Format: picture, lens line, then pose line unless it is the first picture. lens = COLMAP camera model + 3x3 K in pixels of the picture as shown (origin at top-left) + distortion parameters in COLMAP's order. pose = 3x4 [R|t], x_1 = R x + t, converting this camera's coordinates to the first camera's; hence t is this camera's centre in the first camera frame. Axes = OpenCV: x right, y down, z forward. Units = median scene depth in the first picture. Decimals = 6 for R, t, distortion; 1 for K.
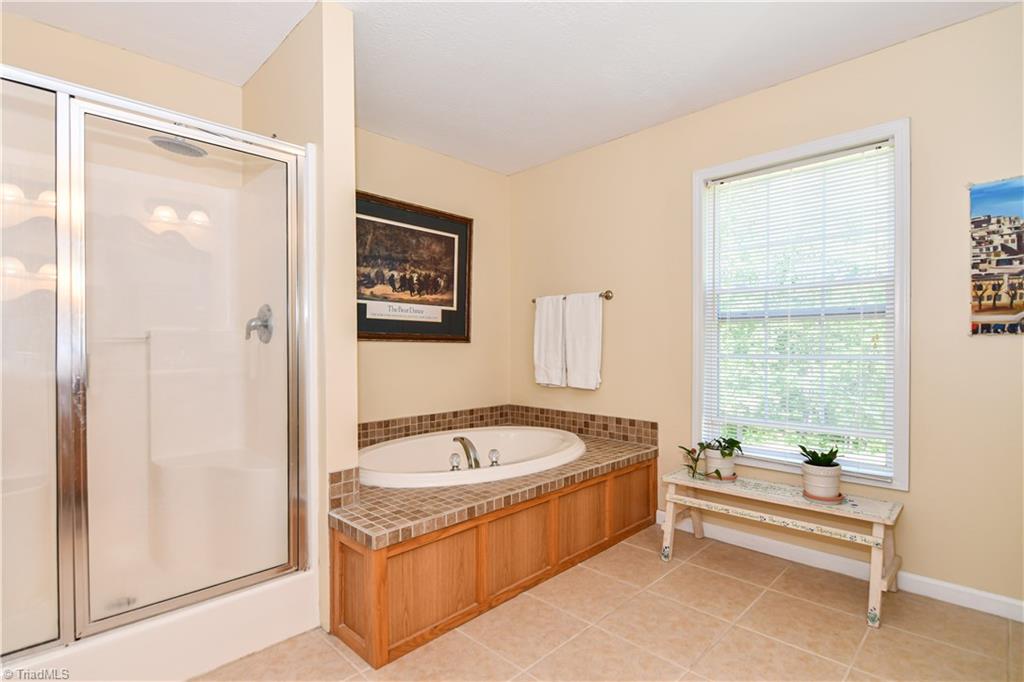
lens RADIAL K [[495.6, 0, 505.1], [0, 495.6, 347.9], [0, 0, 1]] dist [-0.003908, -0.001047]
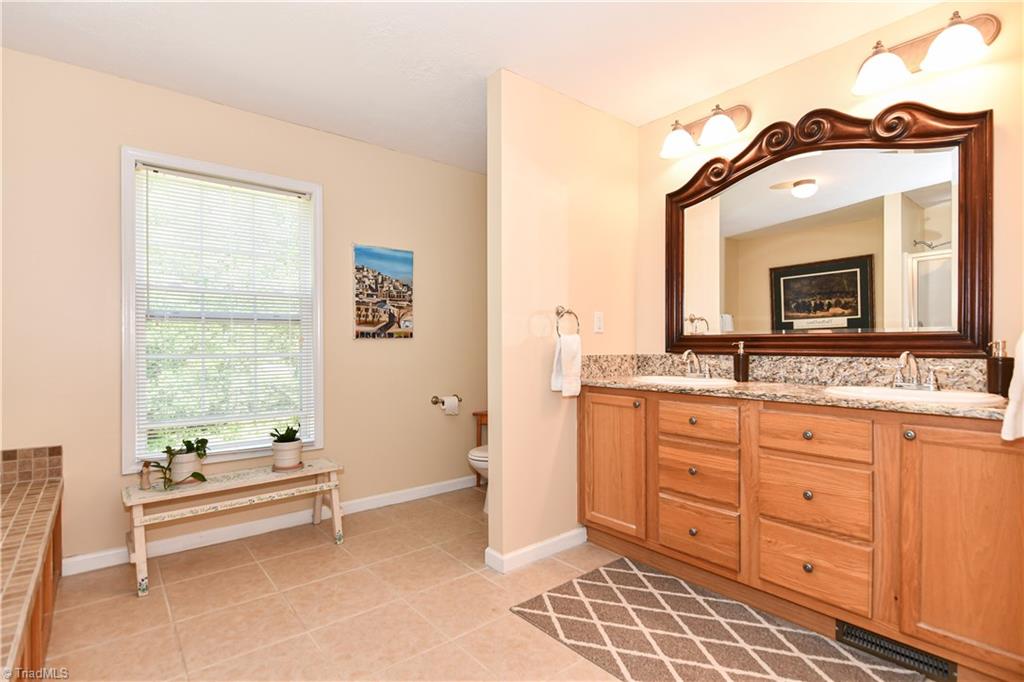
lens RADIAL K [[495.6, 0, 504.6], [0, 495.6, 343.1], [0, 0, 1]] dist [-0.003908, -0.001047]
pose [[0.103298, 0.009695, 0.994603, -0.559607], [0.010230, 0.999889, -0.010809, 0.009666], [-0.994598, 0.011292, 0.103188, 0.340700]]
